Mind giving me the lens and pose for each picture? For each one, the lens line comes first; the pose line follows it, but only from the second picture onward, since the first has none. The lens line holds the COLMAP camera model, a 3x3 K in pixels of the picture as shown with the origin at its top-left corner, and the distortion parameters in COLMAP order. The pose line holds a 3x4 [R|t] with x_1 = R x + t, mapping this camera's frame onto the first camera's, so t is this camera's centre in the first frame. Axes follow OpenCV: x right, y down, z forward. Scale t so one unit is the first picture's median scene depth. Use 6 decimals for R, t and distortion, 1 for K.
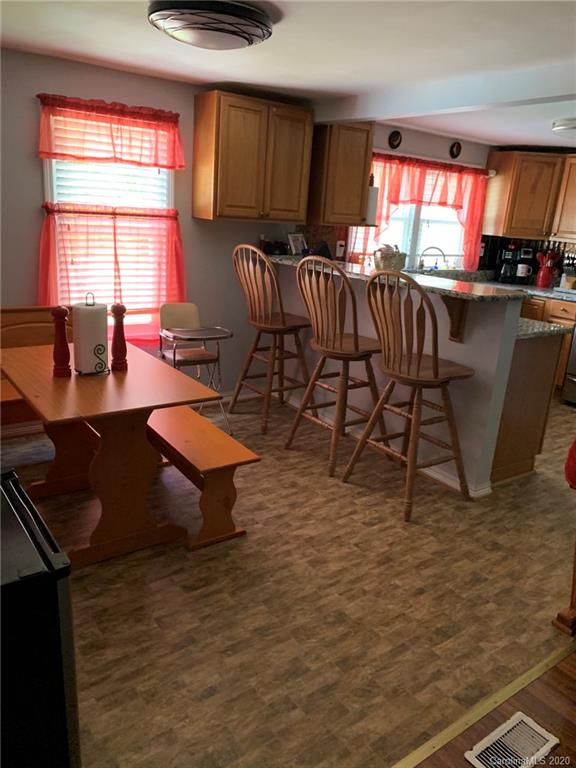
lens RADIAL K [[593.5, 0, 285.6], [0, 593.5, 386.1], [0, 0, 1]] dist [0.033090, -0.025546]
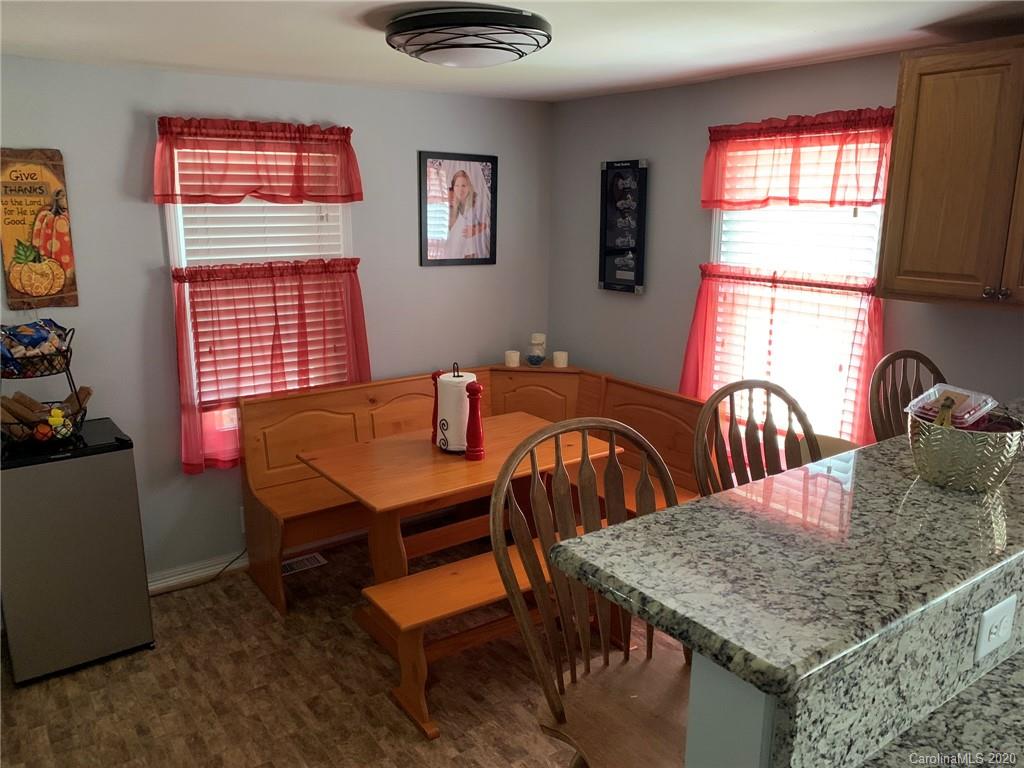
lens RADIAL K [[791.4, 0, 513.3], [0, 791.4, 379.6], [0, 0, 1]] dist [0.033090, -0.025546]
pose [[-0.007295, 0.145488, -0.989333, 0.608101], [-0.314874, 0.938697, 0.140364, -0.227420], [0.949106, 0.312539, 0.038962, 0.756659]]
